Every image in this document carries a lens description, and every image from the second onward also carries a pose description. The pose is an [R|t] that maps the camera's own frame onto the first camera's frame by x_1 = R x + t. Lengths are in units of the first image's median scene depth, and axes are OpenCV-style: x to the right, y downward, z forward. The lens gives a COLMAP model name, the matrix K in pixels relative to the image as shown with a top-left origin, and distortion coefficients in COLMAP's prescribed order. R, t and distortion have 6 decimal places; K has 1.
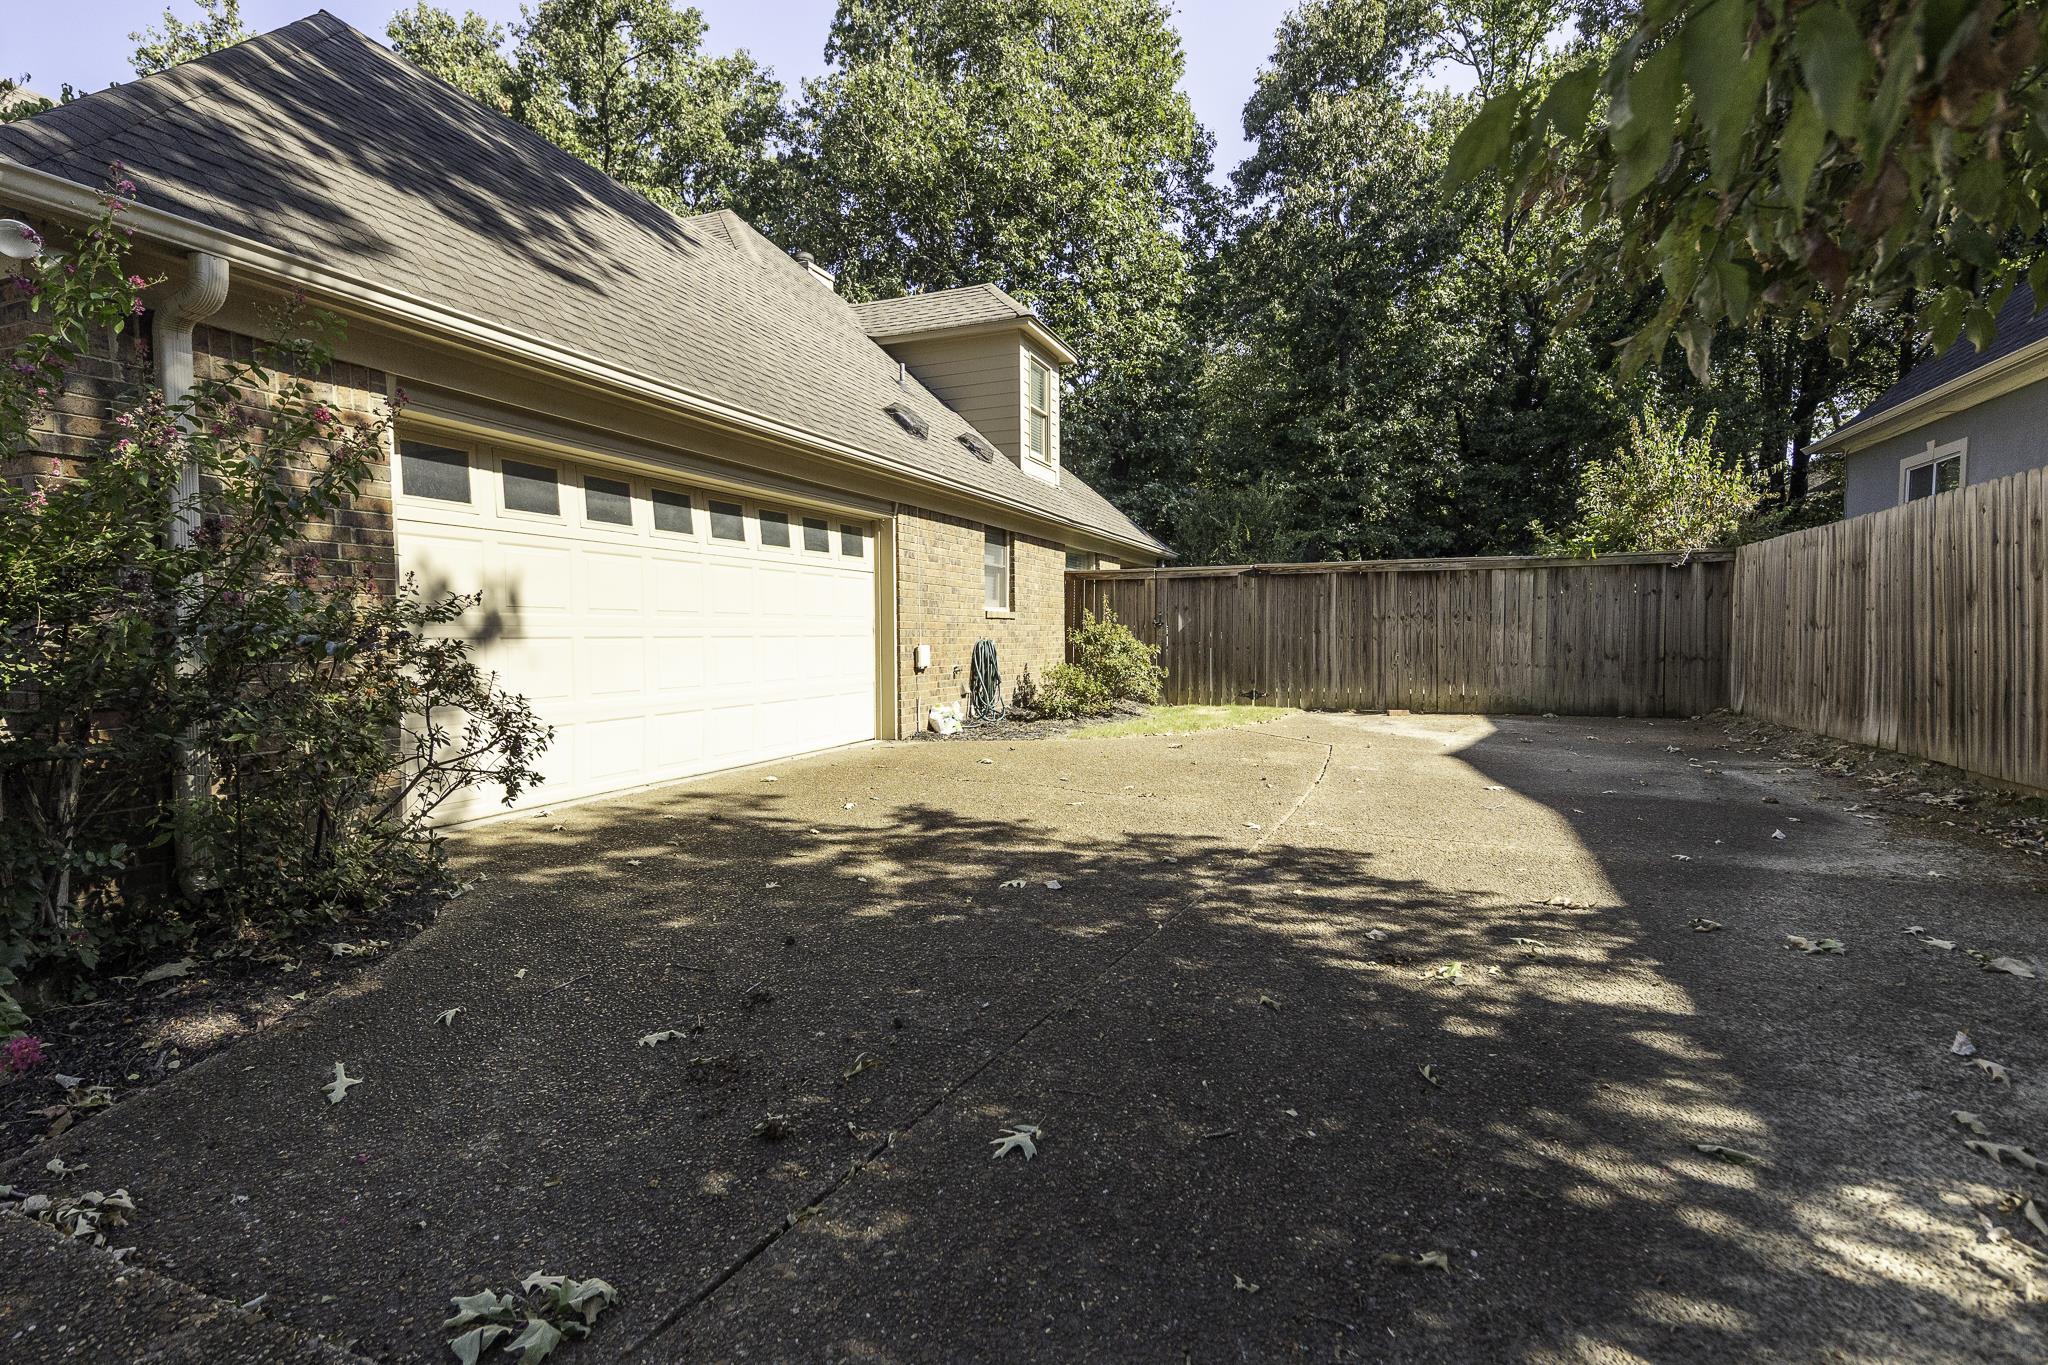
lens RADIAL K [[984.1, 0, 1021.5], [0, 984.1, 669.6], [0, 0, 1]] dist [0.044605, -0.000566]
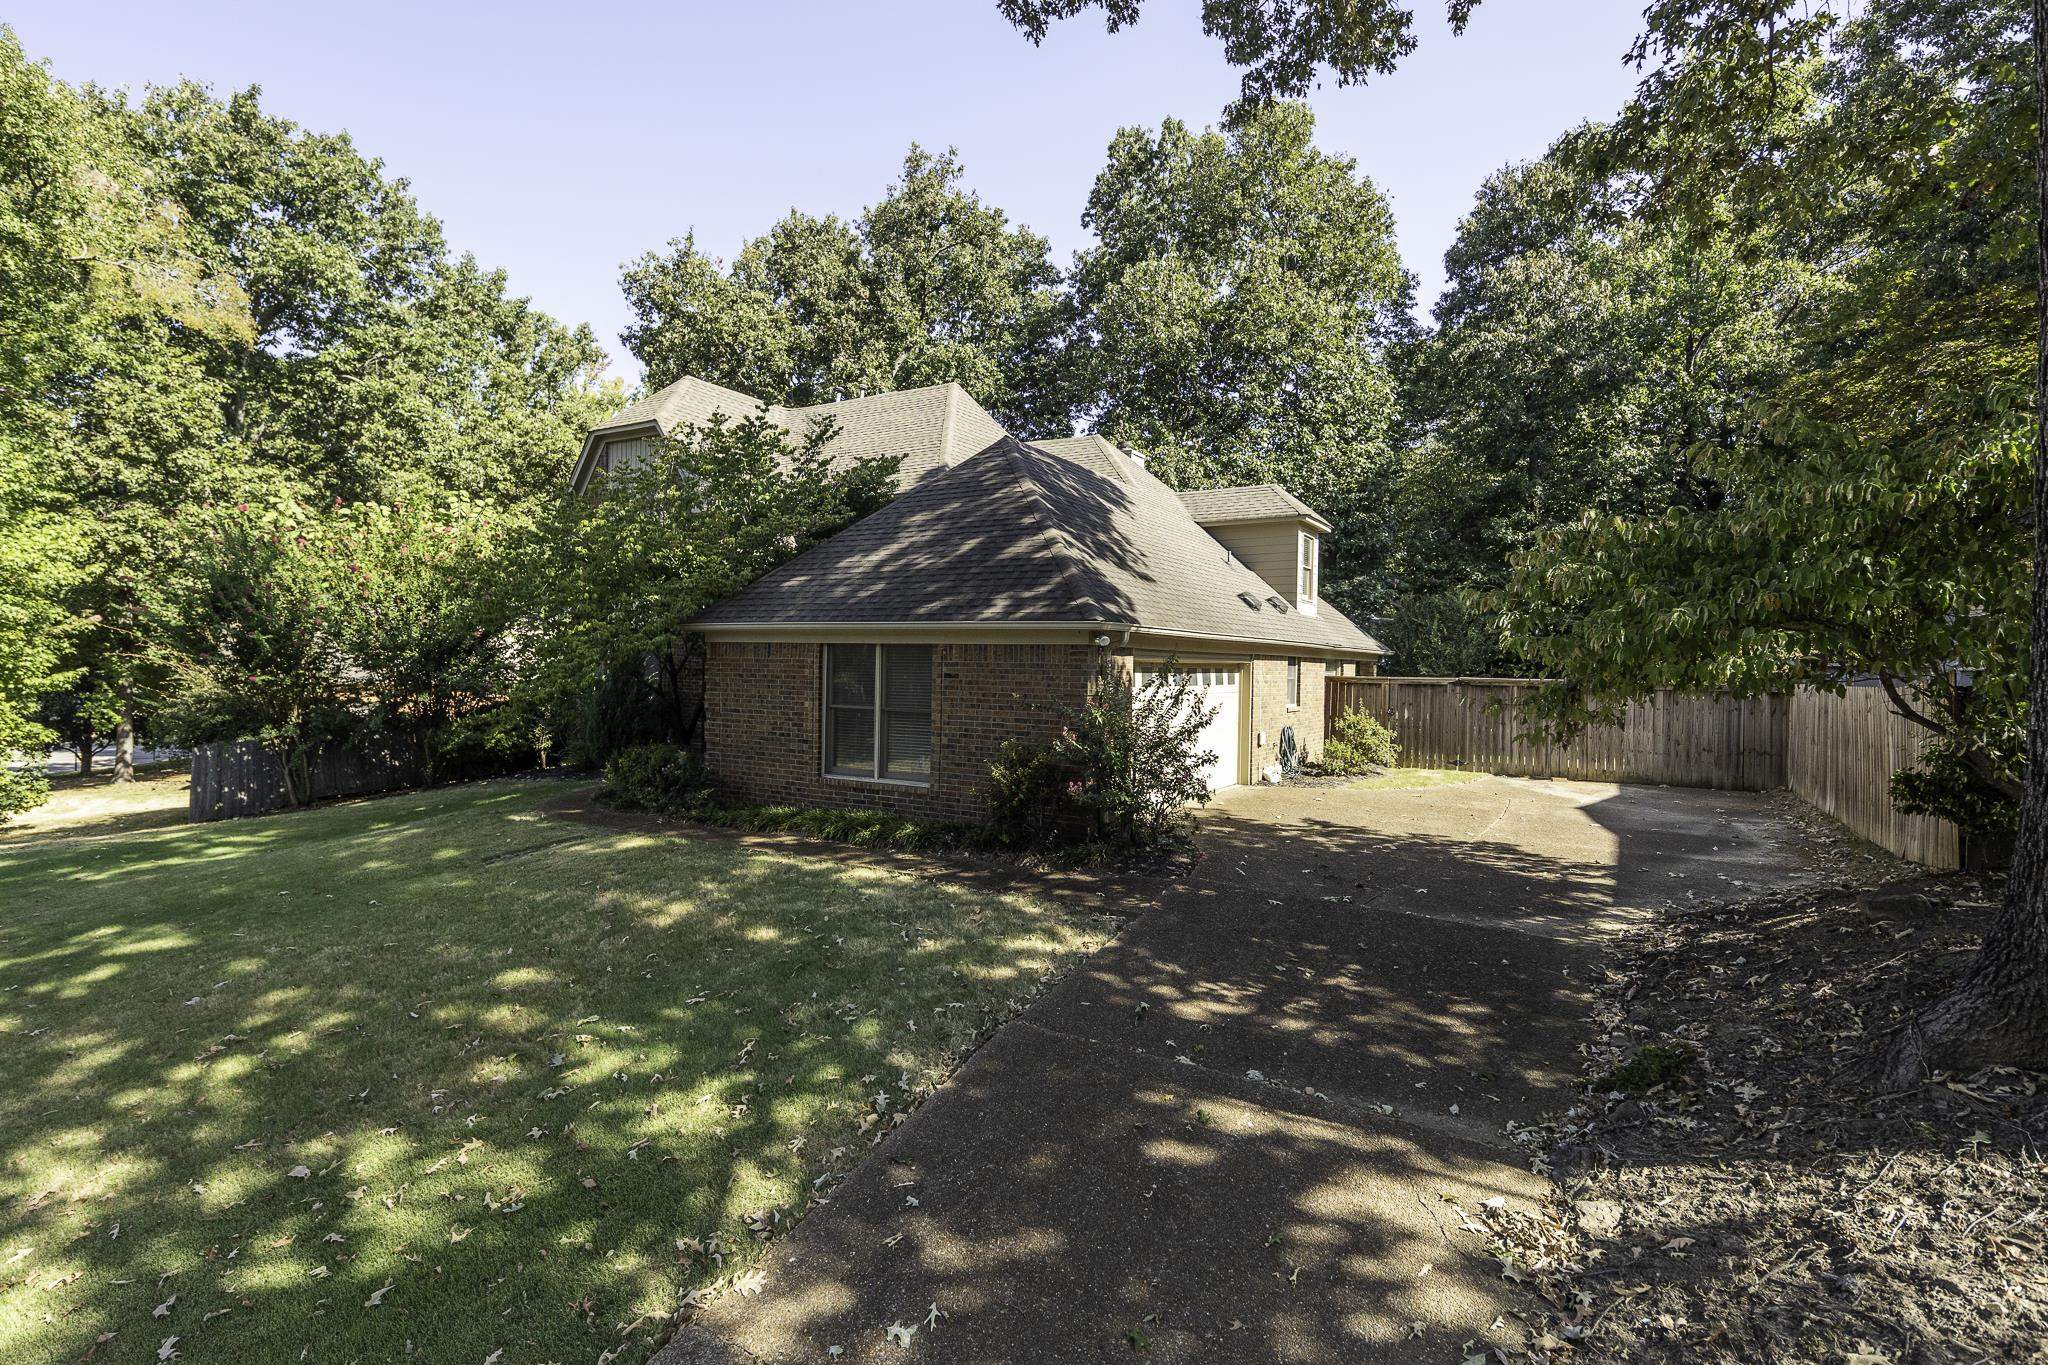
lens RADIAL K [[984.1, 0, 1026.6], [0, 984.1, 677.5], [0, 0, 1]] dist [0.044605, -0.000566]
pose [[0.987102, 0.023019, -0.158429, -0.171717], [-0.027107, 0.999352, -0.023690, -0.049346], [0.157781, 0.027679, 0.987086, -0.588292]]
